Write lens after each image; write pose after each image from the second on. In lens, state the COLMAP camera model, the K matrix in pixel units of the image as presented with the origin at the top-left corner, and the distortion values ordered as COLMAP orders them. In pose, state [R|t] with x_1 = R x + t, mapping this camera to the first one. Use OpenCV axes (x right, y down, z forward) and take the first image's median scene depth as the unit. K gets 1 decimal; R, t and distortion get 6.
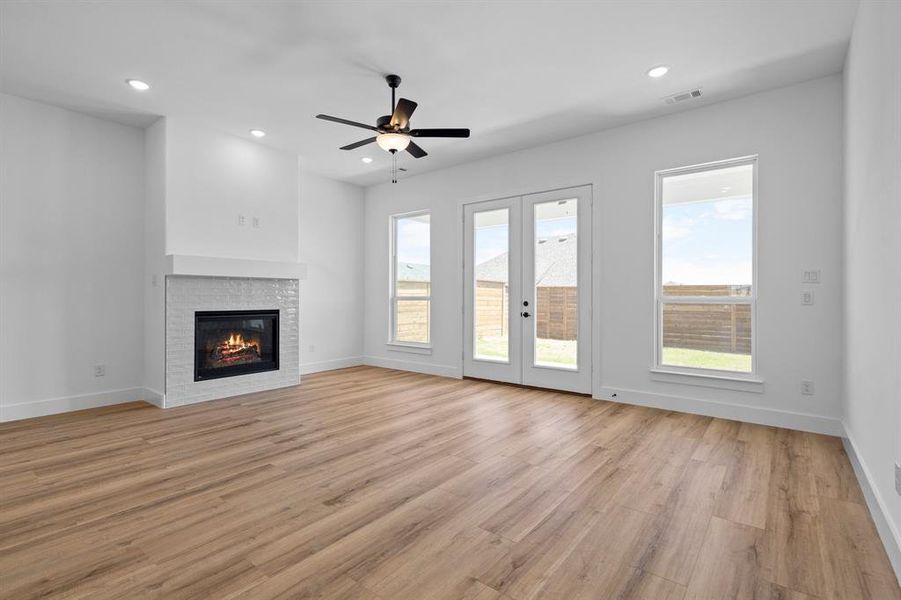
lens RADIAL K [[430.1, 0, 450.5], [0, 430.1, 300.0], [0, 0, 1]] dist [-0.000911, 0.000101]
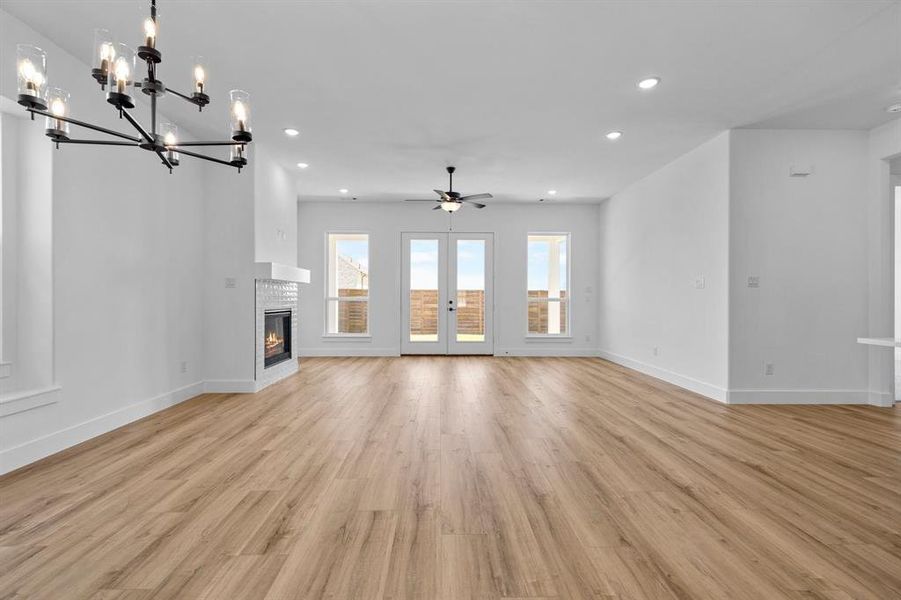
lens RADIAL K [[430.1, 0, 450.5], [0, 430.1, 300.0], [0, 0, 1]] dist [-0.000911, 0.000101]
pose [[0.769212, -0.002791, 0.638988, -0.925150], [0.003656, 0.999993, -0.000033, 0.000662], [-0.638983, 0.002361, 0.769217, -0.225519]]
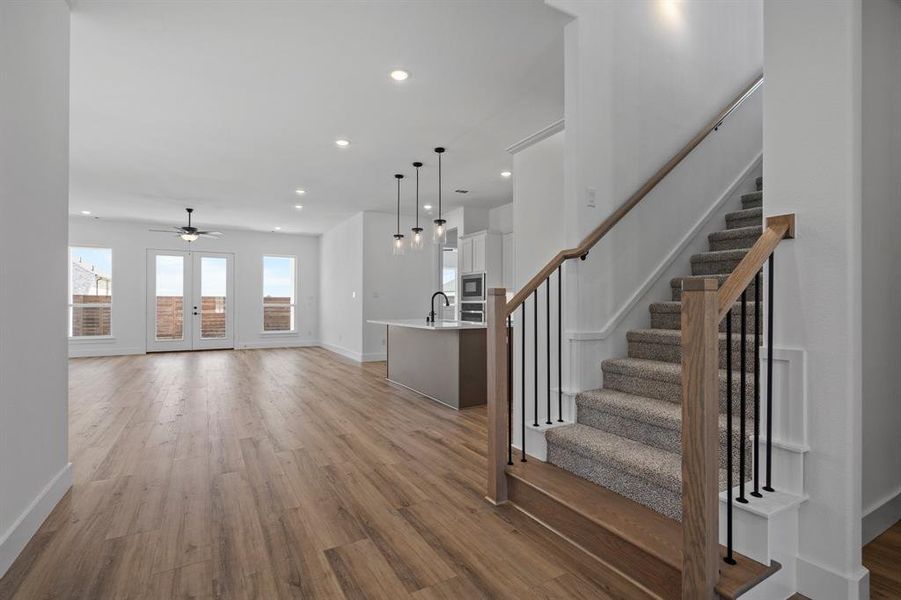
lens RADIAL K [[430.1, 0, 450.5], [0, 430.1, 300.0], [0, 0, 1]] dist [-0.000911, 0.000101]
pose [[0.376464, 0.007123, 0.926404, -1.325676], [0.007945, 0.999909, -0.010916, 0.004853], [-0.926397, 0.011470, 0.376374, -0.882434]]
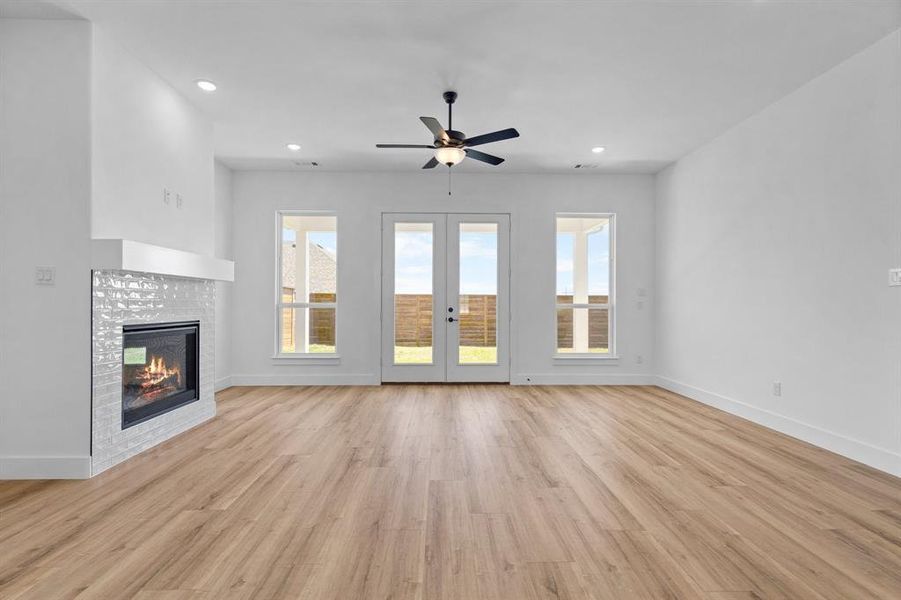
lens RADIAL K [[429.5, 0, 452.8], [0, 429.5, 305.6], [0, 0, 1]] dist [0.000437, 0.000243]
pose [[0.766778, -0.002366, 0.641908, -0.609989], [0.003563, 0.999993, -0.000570, -0.002231], [-0.641902, 0.002724, 0.766781, 0.149439]]
